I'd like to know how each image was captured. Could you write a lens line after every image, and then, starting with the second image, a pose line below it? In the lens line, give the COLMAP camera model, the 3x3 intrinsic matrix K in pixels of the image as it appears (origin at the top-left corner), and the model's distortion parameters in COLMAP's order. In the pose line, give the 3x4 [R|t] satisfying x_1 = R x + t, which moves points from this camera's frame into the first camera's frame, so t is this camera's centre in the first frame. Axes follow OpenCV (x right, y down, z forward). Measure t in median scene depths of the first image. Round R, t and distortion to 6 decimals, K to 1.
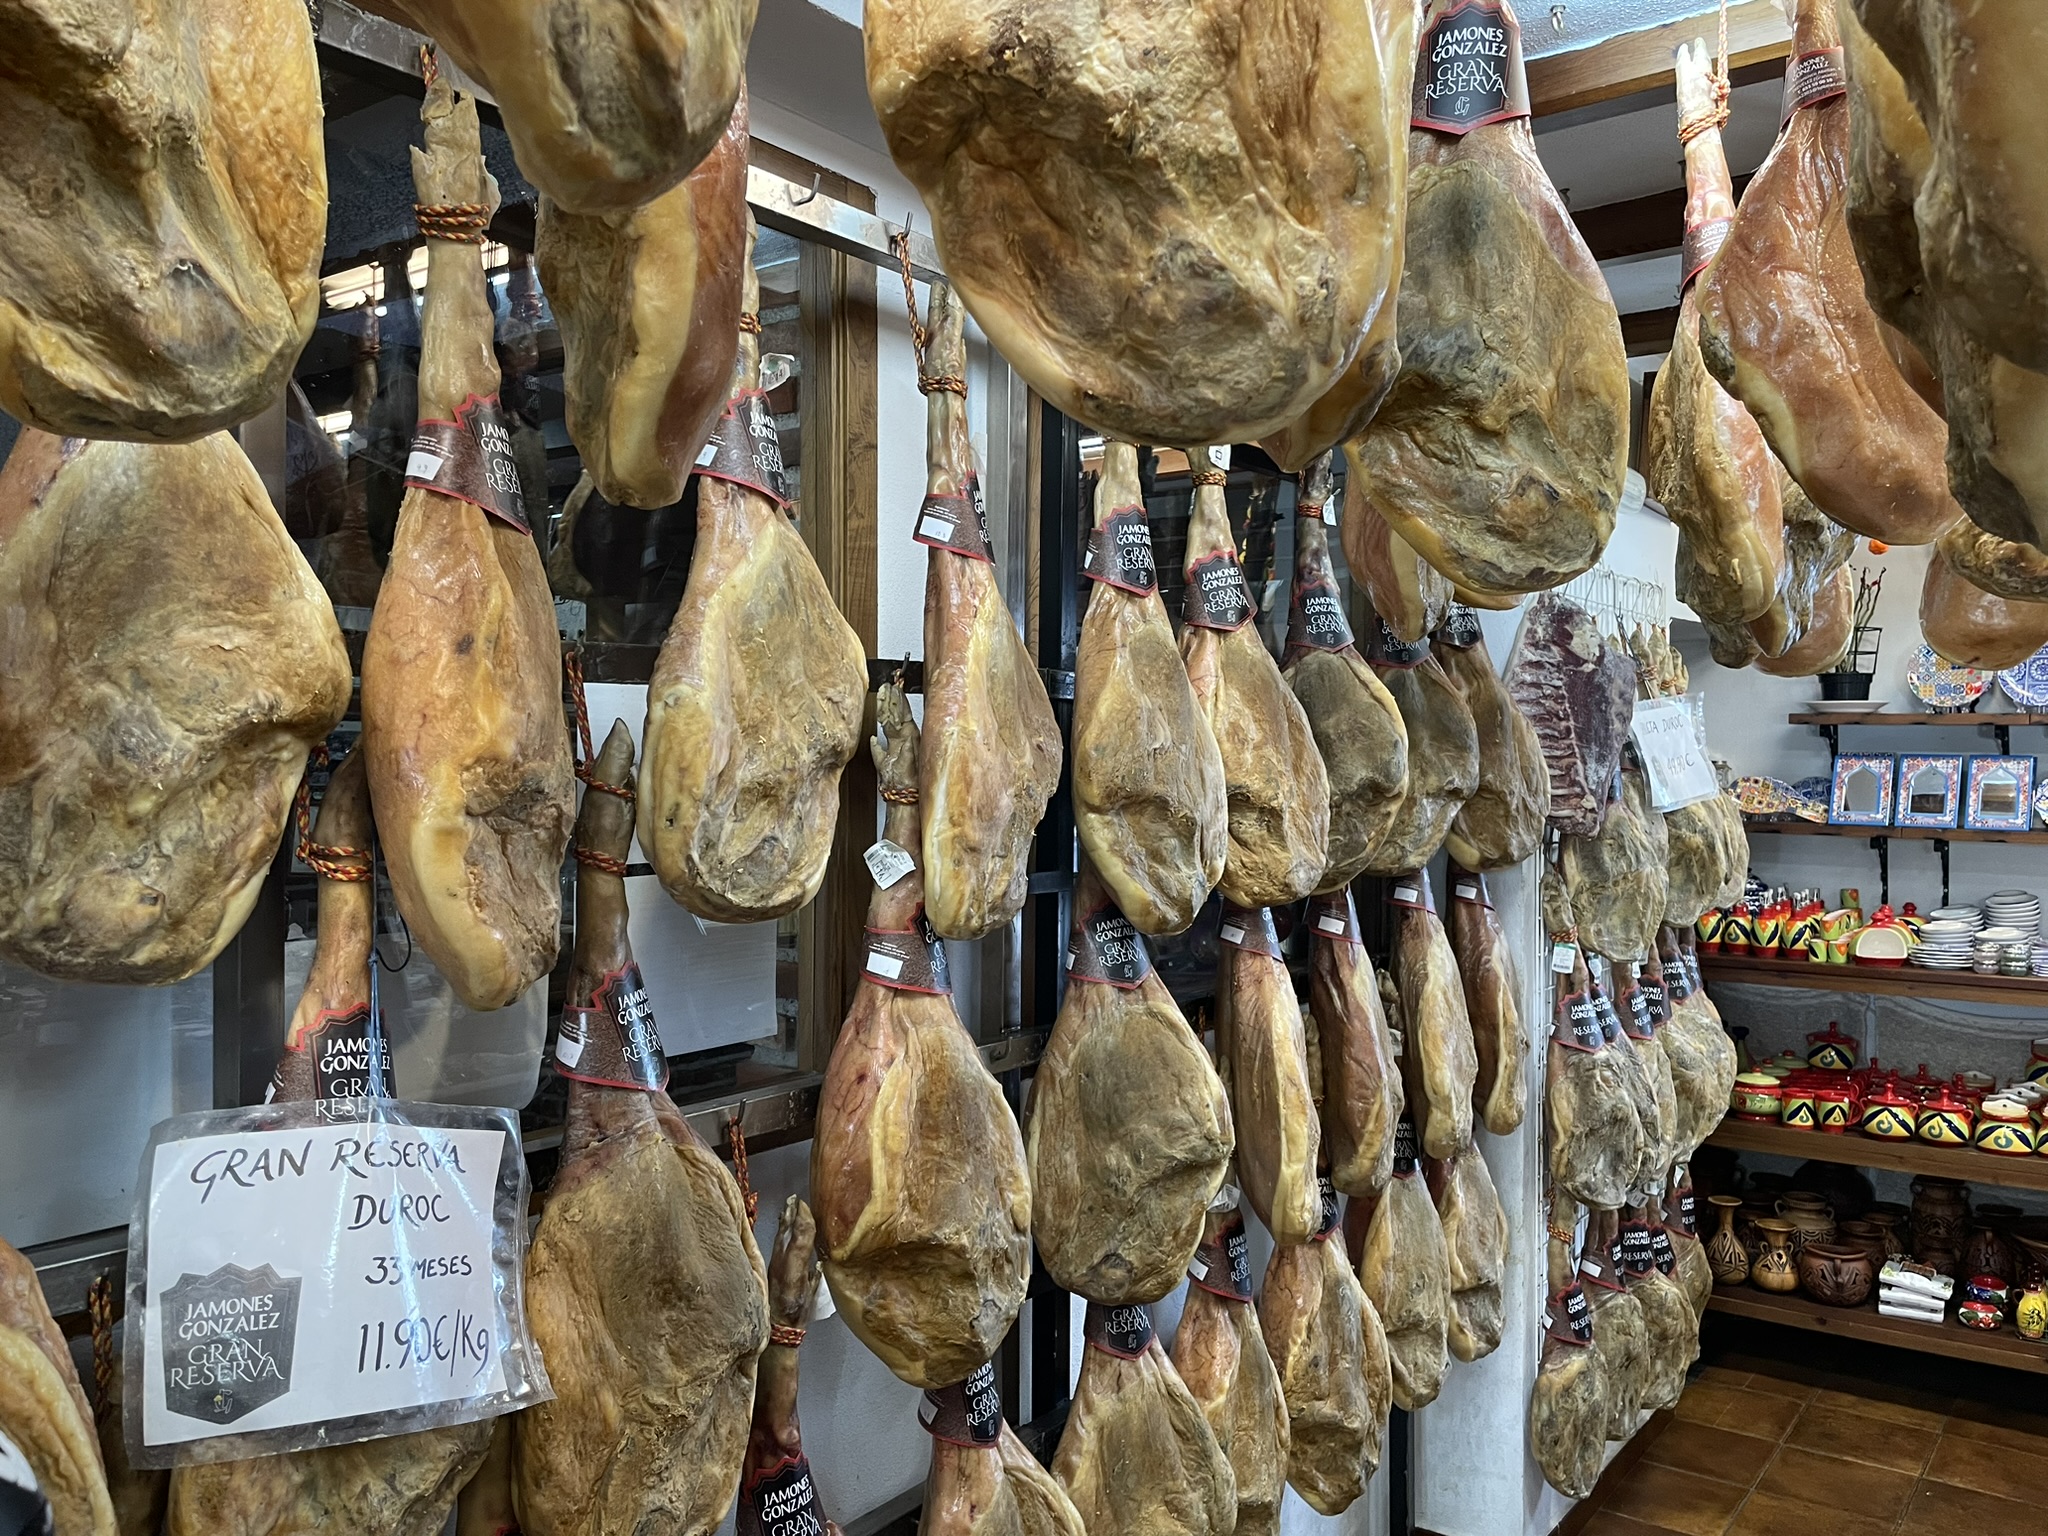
lens RADIAL K [[1532.7, 0, 1030.5], [0, 1532.7, 754.7], [0, 0, 1]] dist [0.102376, -0.157009]
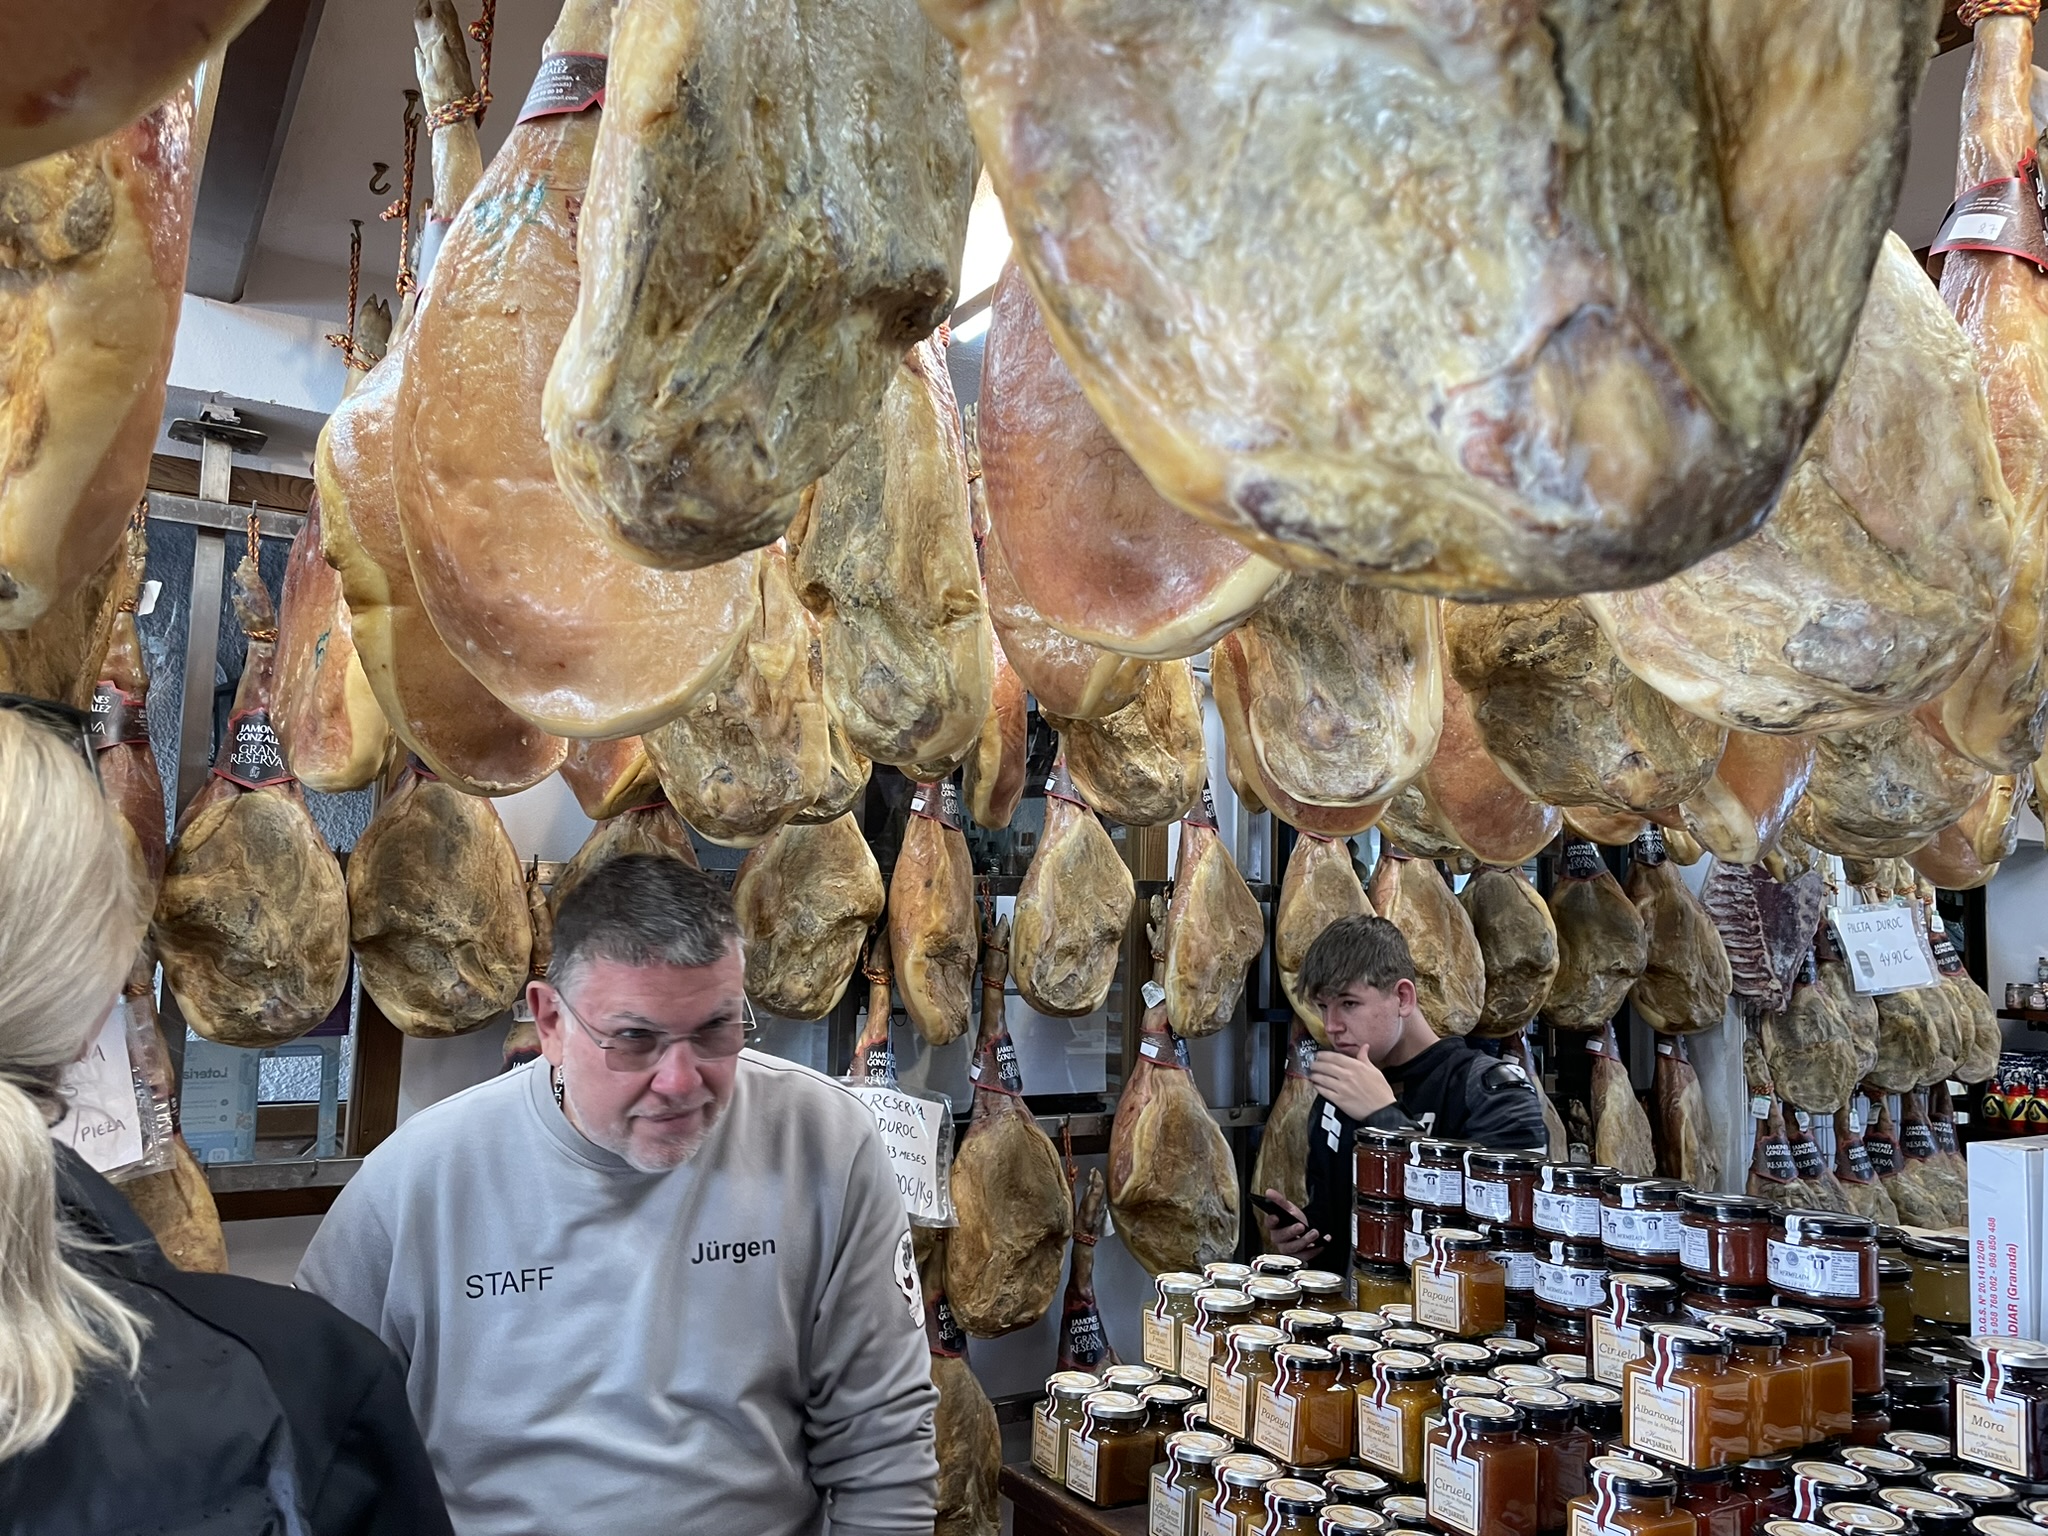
lens RADIAL K [[1532.7, 0, 1030.5], [0, 1532.7, 754.7], [0, 0, 1]] dist [0.102376, -0.157009]
pose [[0.937259, -0.017774, -0.348182, 0.442199], [-0.021230, 0.993936, -0.107887, -0.012775], [0.347988, 0.108510, 0.931198, -0.844683]]
